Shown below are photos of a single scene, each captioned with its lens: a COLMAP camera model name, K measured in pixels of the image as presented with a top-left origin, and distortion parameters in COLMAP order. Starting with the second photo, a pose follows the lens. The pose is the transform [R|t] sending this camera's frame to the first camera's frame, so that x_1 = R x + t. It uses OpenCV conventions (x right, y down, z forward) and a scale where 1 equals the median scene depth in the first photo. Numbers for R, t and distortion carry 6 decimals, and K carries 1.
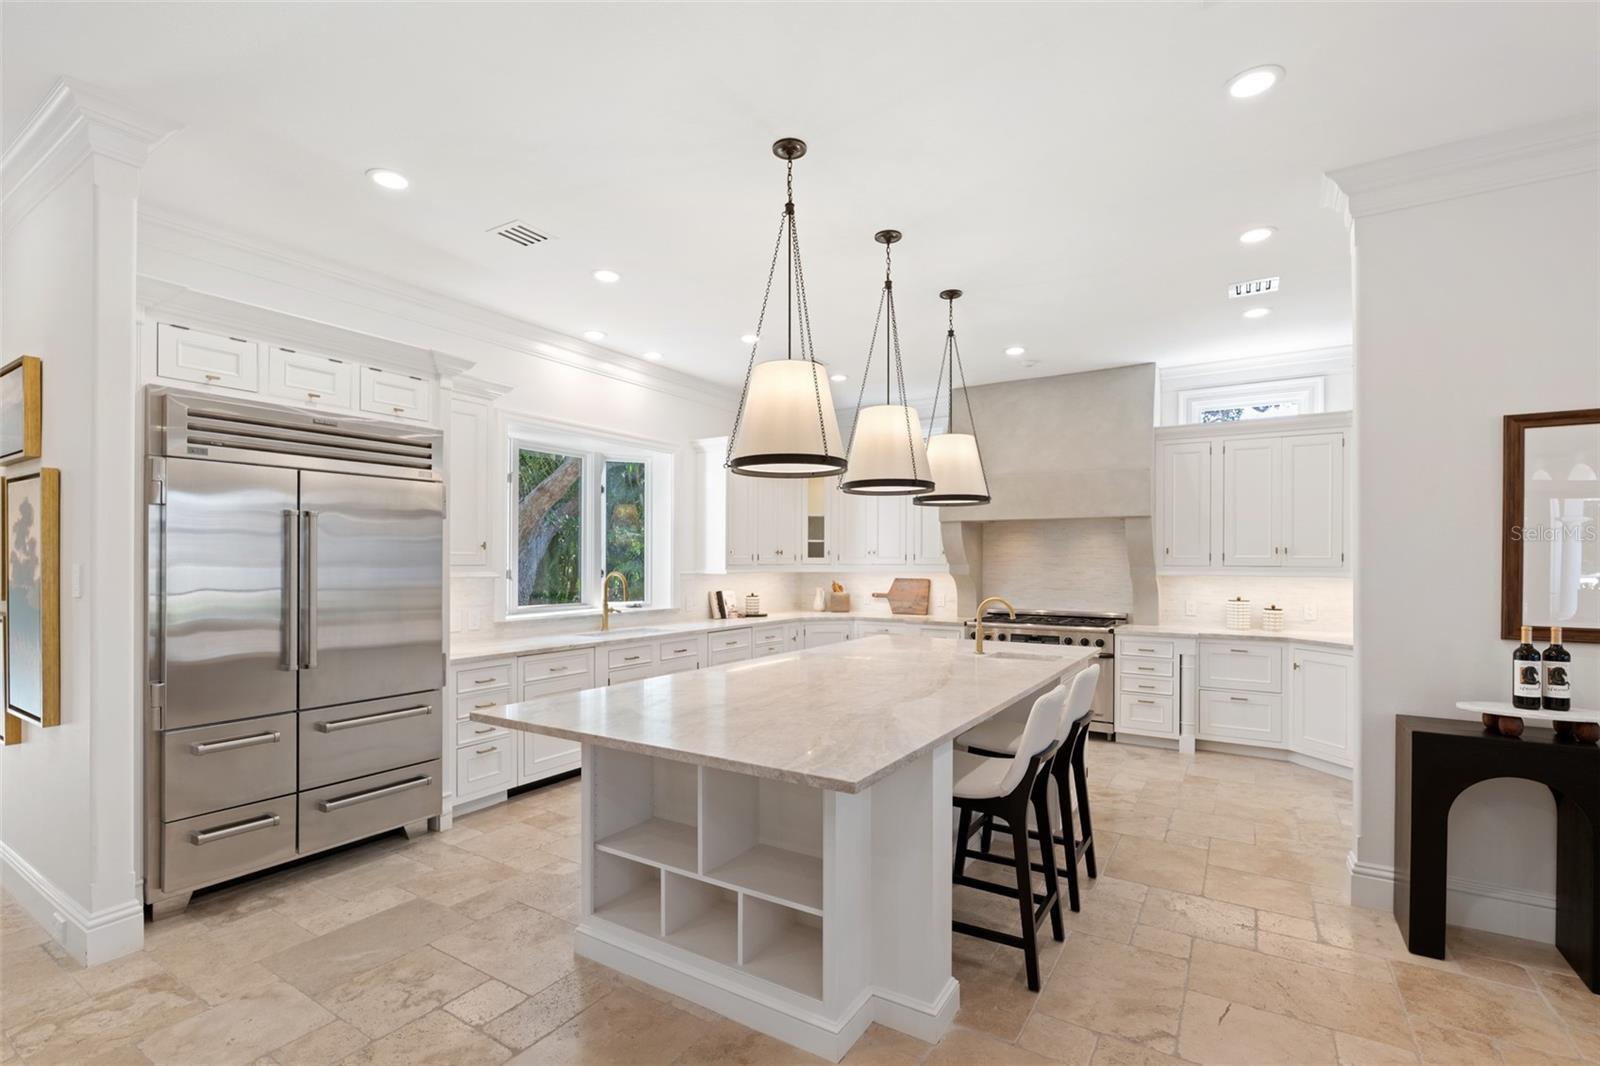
lens RADIAL K [[728.1, 0, 790.3], [0, 728.1, 560.8], [0, 0, 1]] dist [-0.014779, 0.000413]
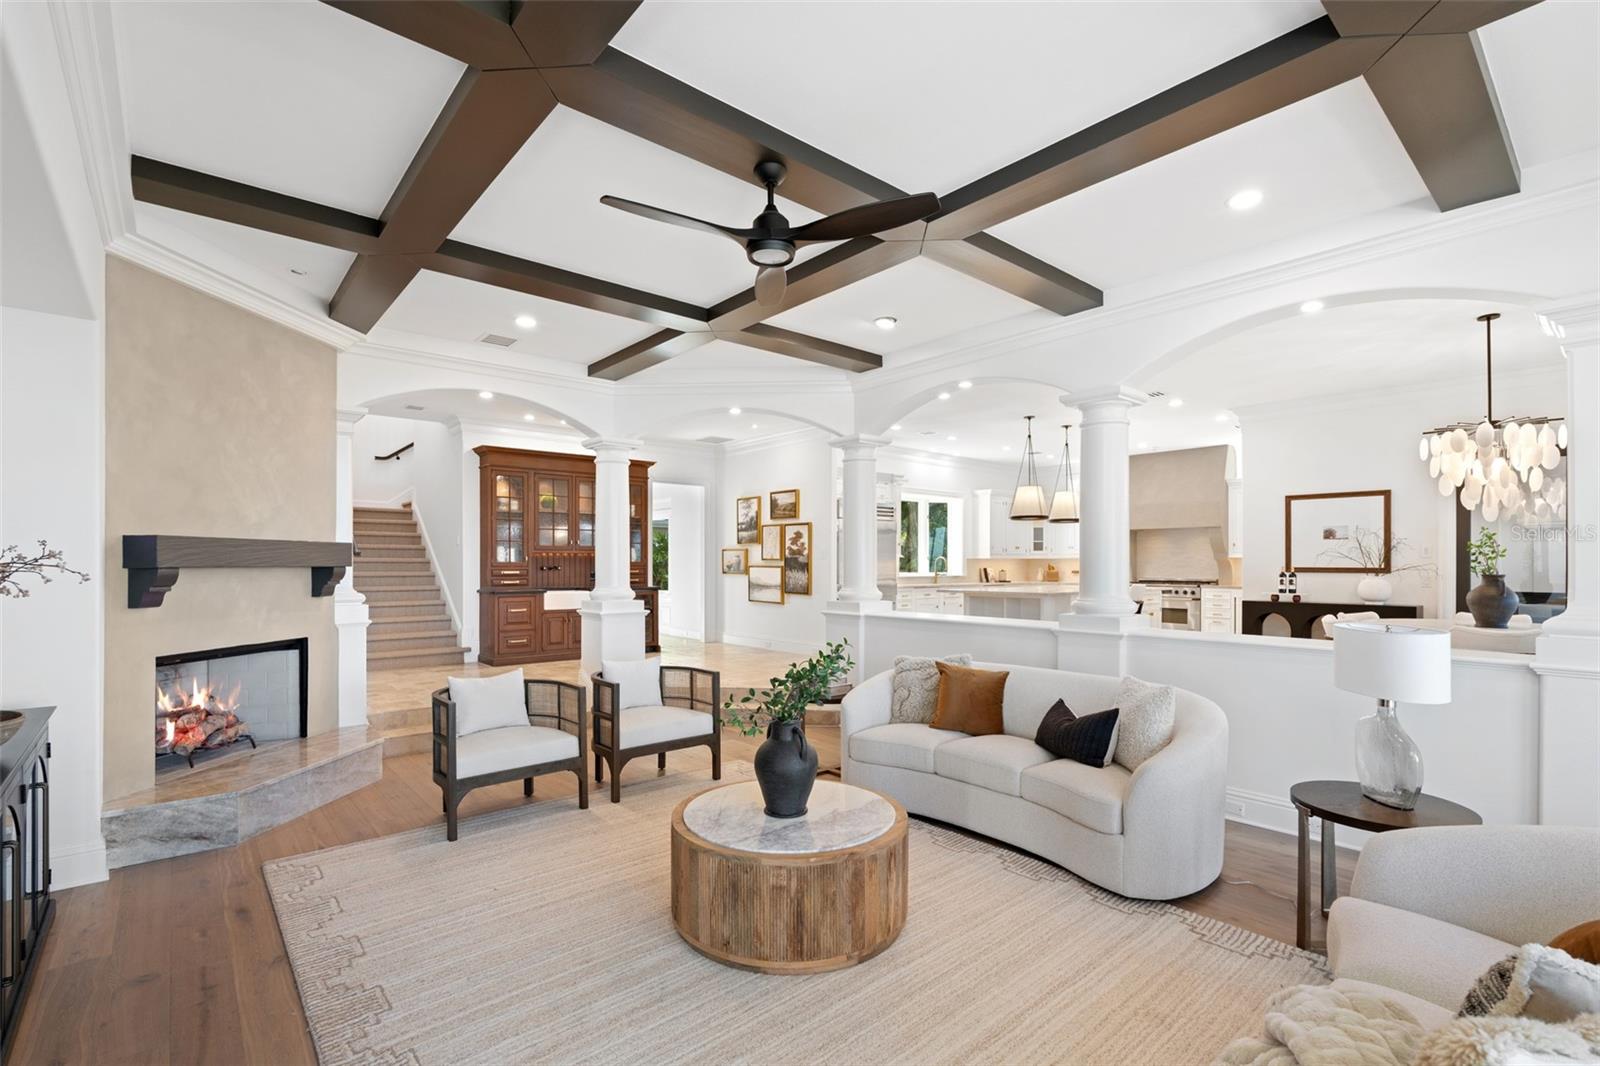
lens RADIAL K [[728.1, 0, 783.9], [0, 728.1, 561.8], [0, 0, 1]] dist [-0.014779, 0.000413]
pose [[0.954825, 0.001222, -0.297165, -0.088723], [-0.002624, 0.999987, -0.004321, 0.091048], [0.297156, 0.004906, 0.954816, -2.562417]]
